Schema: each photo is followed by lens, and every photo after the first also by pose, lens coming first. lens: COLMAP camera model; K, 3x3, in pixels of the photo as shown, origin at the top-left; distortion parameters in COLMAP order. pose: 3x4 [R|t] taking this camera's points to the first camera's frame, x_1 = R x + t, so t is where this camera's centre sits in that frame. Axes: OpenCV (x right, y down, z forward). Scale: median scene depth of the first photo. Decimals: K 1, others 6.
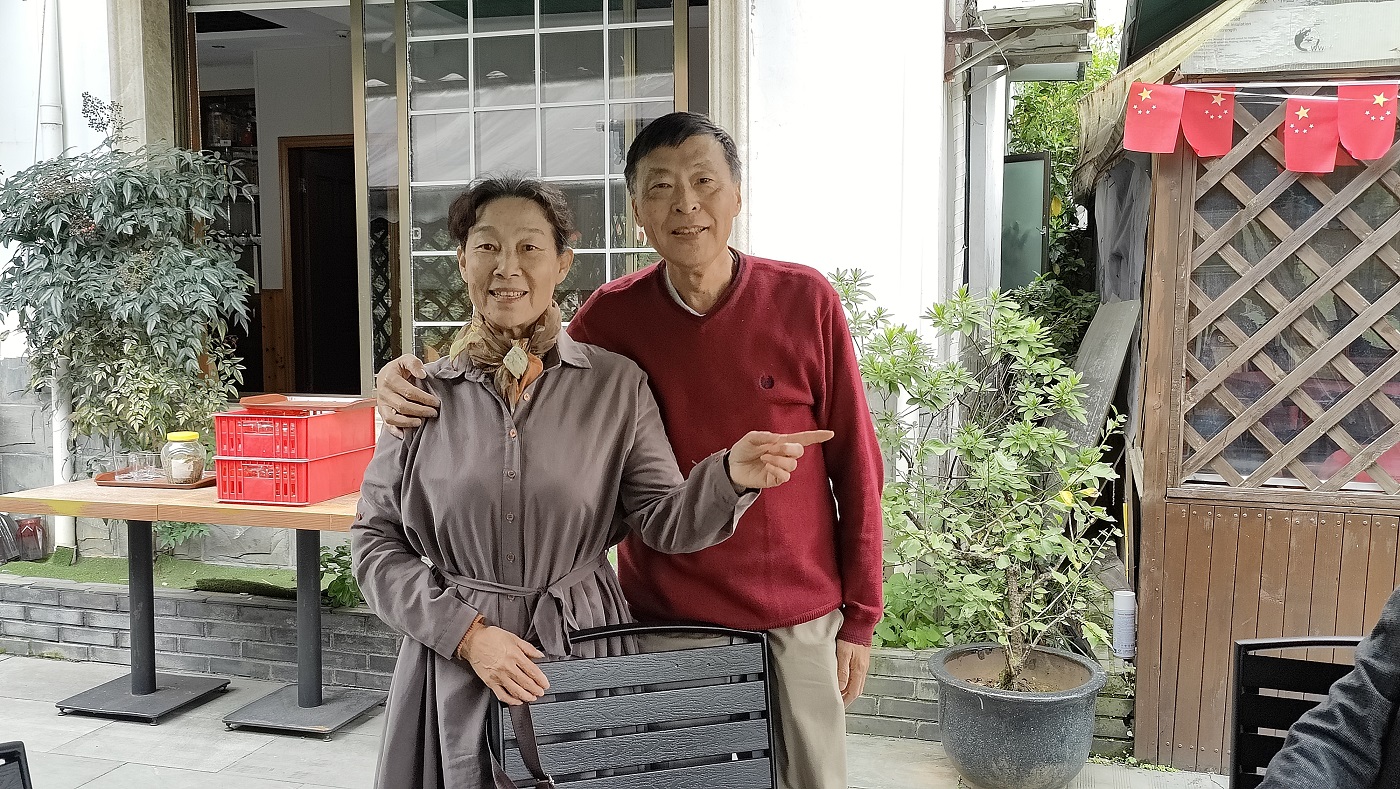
lens RADIAL K [[1291.6, 0, 700.0], [0, 1291.6, 394.5], [0, 0, 1]] dist [0.027580, -0.006240]
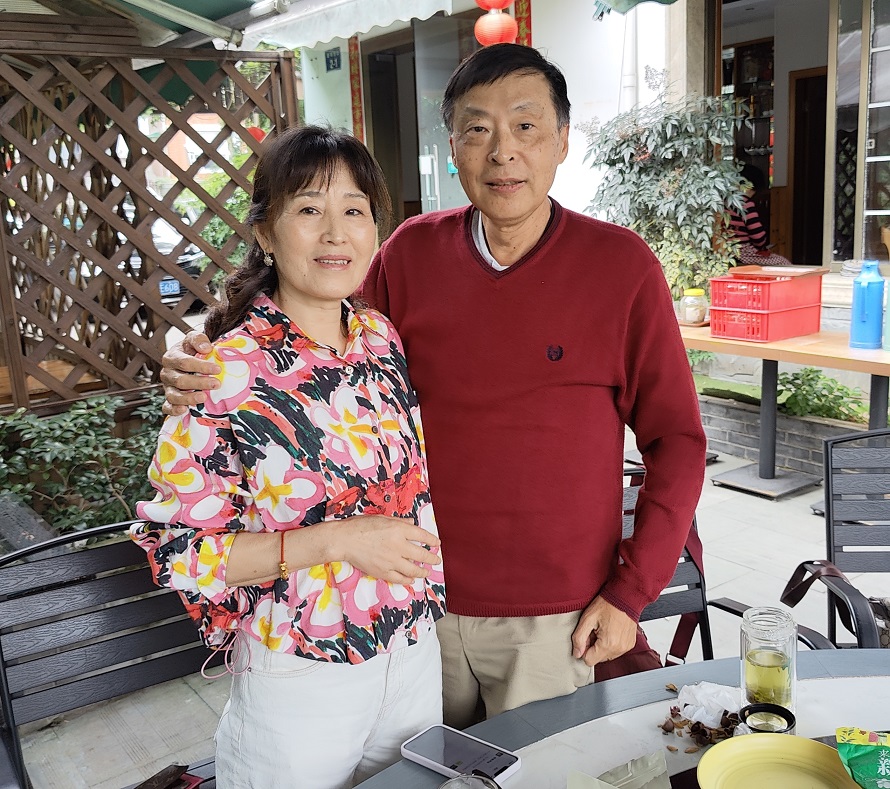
lens RADIAL K [[1020.8, 0, 445.0], [0, 1020.8, 394.5], [0, 0, 1]] dist [-0.000264, 0.009548]
pose [[0.778820, 0.091559, -0.620529, 0.121182], [-0.007789, 0.990625, 0.136390, -0.010060], [0.627199, -0.101390, 0.772232, -0.114409]]
